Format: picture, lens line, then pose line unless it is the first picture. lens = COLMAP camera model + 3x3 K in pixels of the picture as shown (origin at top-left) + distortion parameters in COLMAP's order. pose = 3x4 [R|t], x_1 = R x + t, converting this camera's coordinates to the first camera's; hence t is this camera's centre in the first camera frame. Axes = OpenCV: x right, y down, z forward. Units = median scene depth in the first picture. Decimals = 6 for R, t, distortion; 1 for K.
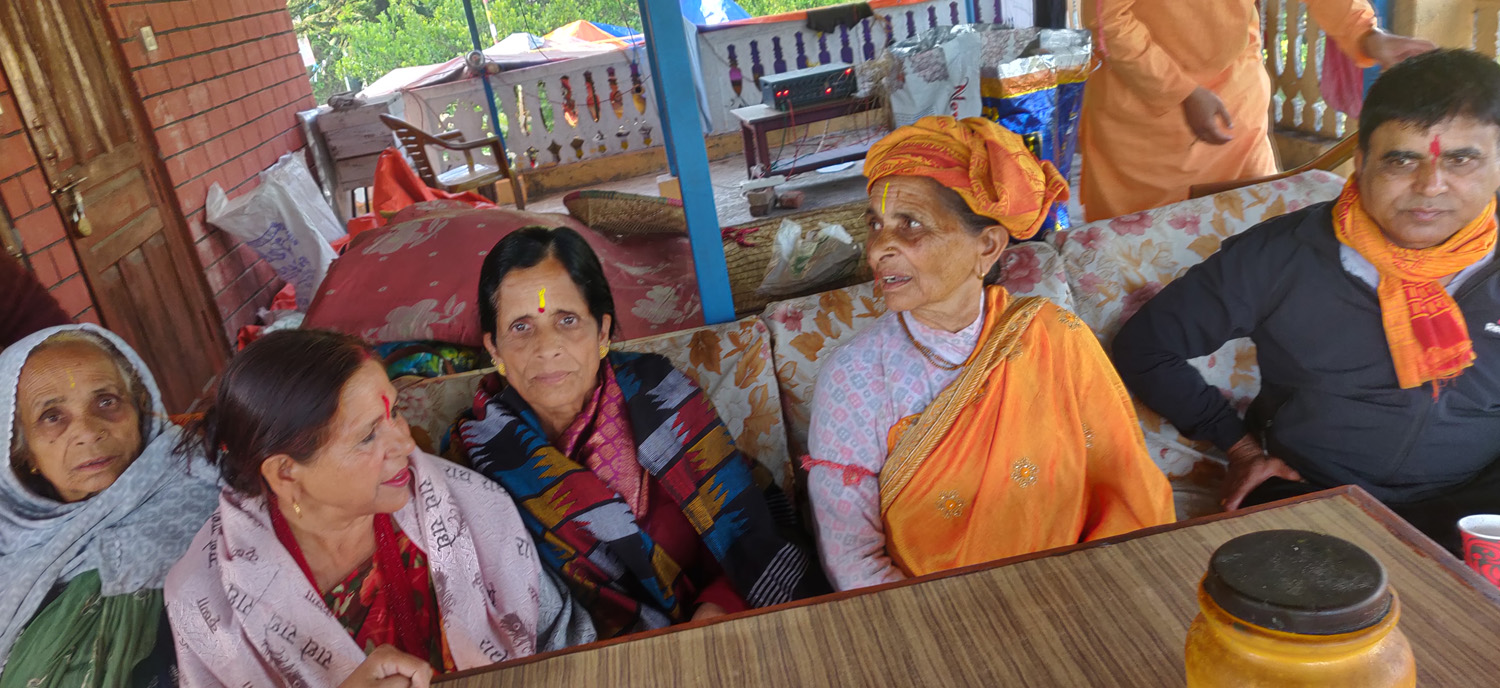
lens RADIAL K [[1151.9, 0, 730.2], [0, 1151.9, 383.0], [0, 0, 1]] dist [-0.014601, 0.074949]
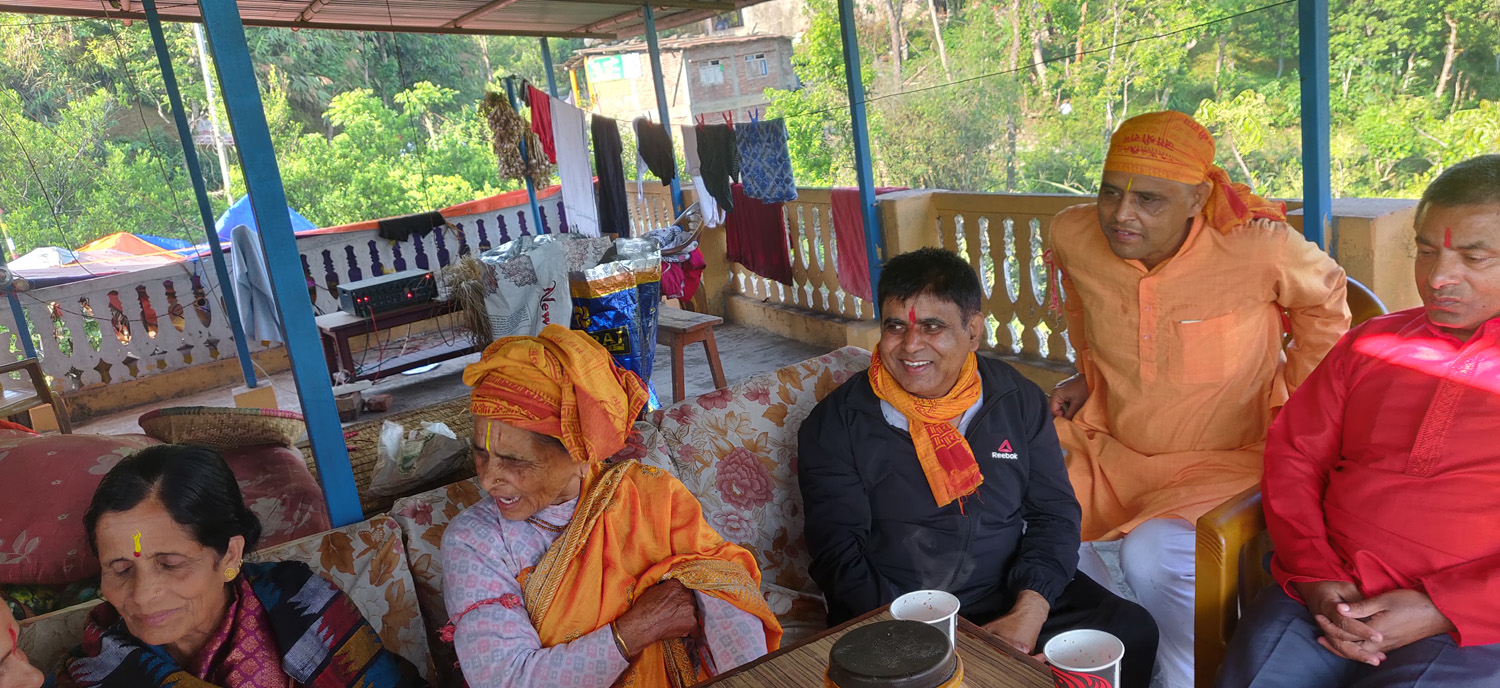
lens RADIAL K [[1144.7, 0, 728.1], [0, 1144.7, 356.3], [0, 0, 1]] dist [-0.008806, 0.069533]
pose [[0.933213, -0.058371, 0.354552, -0.042788], [0.124459, 0.978147, -0.166551, 0.011951], [-0.337082, 0.199554, 0.920084, -0.067956]]
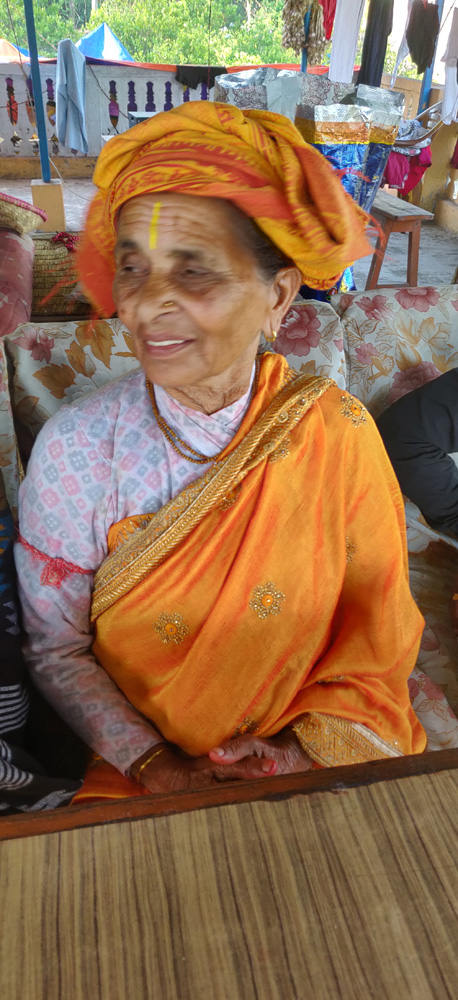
lens RADIAL K [[761.7, 0, 234.0], [0, 761.7, 508.3], [0, 0, 1]] dist [-0.022435, 0.087653]
pose [[0.975772, 0.112303, 0.187770, 0.094754], [-0.146734, 0.972496, 0.180887, -0.057616], [-0.162292, -0.204057, 0.965413, 0.360083]]
